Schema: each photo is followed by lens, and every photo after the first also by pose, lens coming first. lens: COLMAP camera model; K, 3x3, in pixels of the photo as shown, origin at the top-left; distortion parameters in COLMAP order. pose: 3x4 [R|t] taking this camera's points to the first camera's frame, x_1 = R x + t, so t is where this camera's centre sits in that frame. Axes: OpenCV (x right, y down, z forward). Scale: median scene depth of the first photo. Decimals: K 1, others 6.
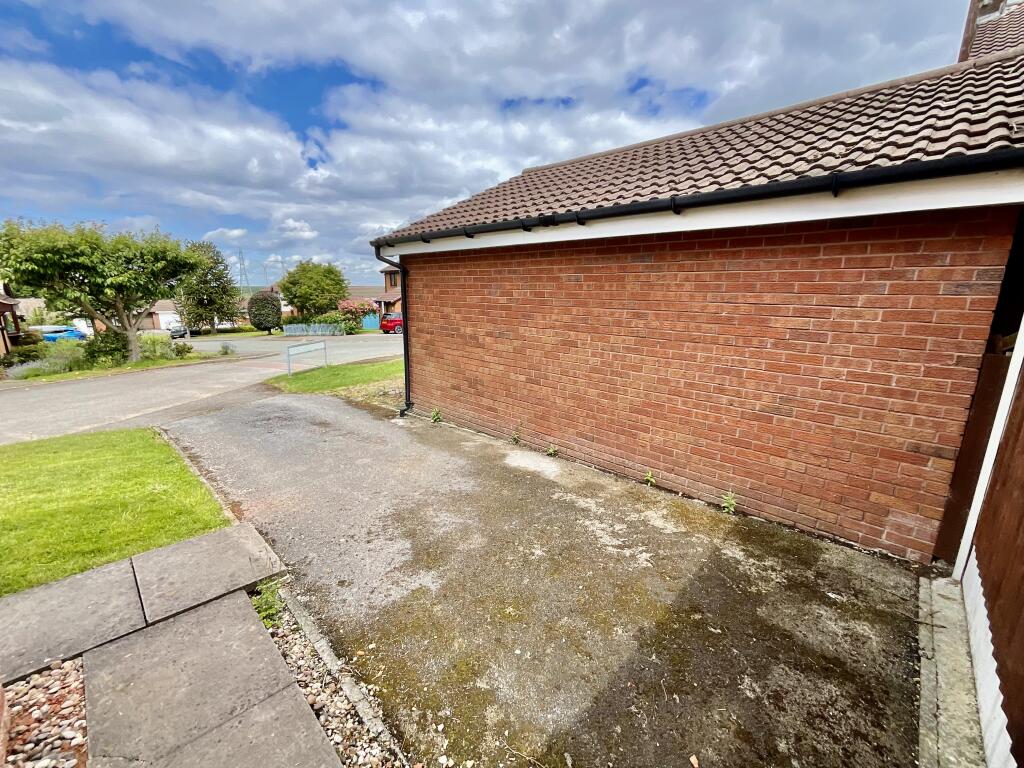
lens RADIAL K [[415.8, 0, 511.9], [0, 415.8, 382.7], [0, 0, 1]] dist [0.000779, -0.000456]
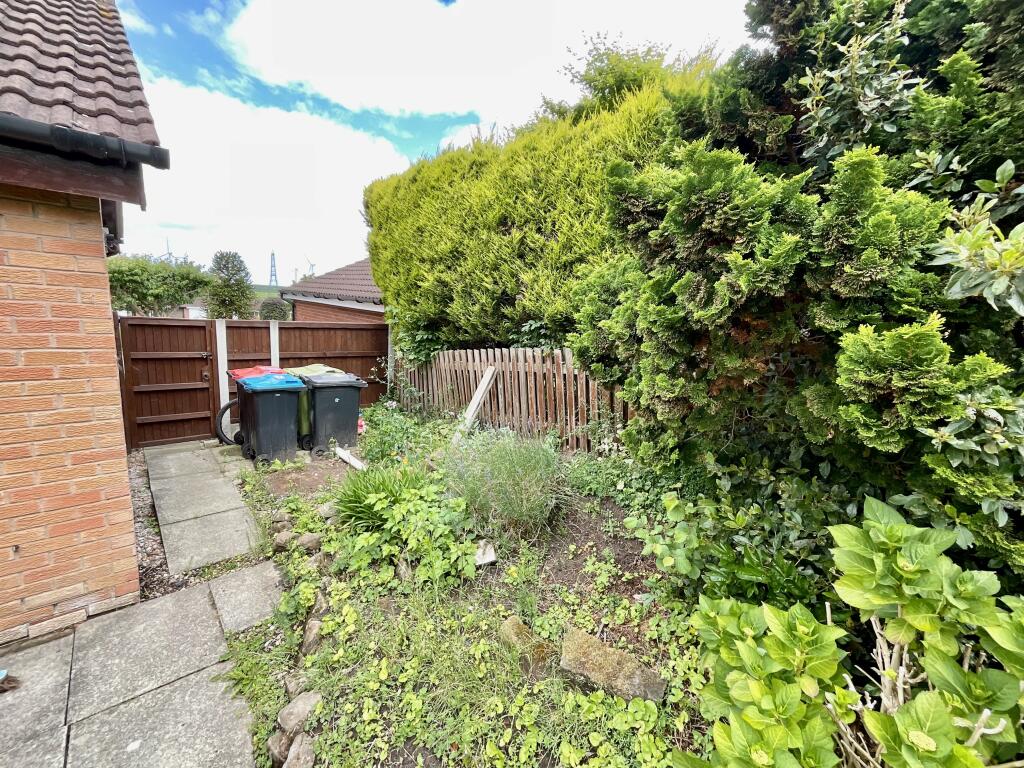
lens RADIAL K [[415.8, 0, 511.9], [0, 415.8, 382.7], [0, 0, 1]] dist [0.000779, -0.000456]
pose [[0.996765, 0.069994, -0.039490, 0.438879], [-0.071300, 0.996920, -0.032673, 0.044287], [0.037081, 0.035383, 0.998686, -0.466237]]
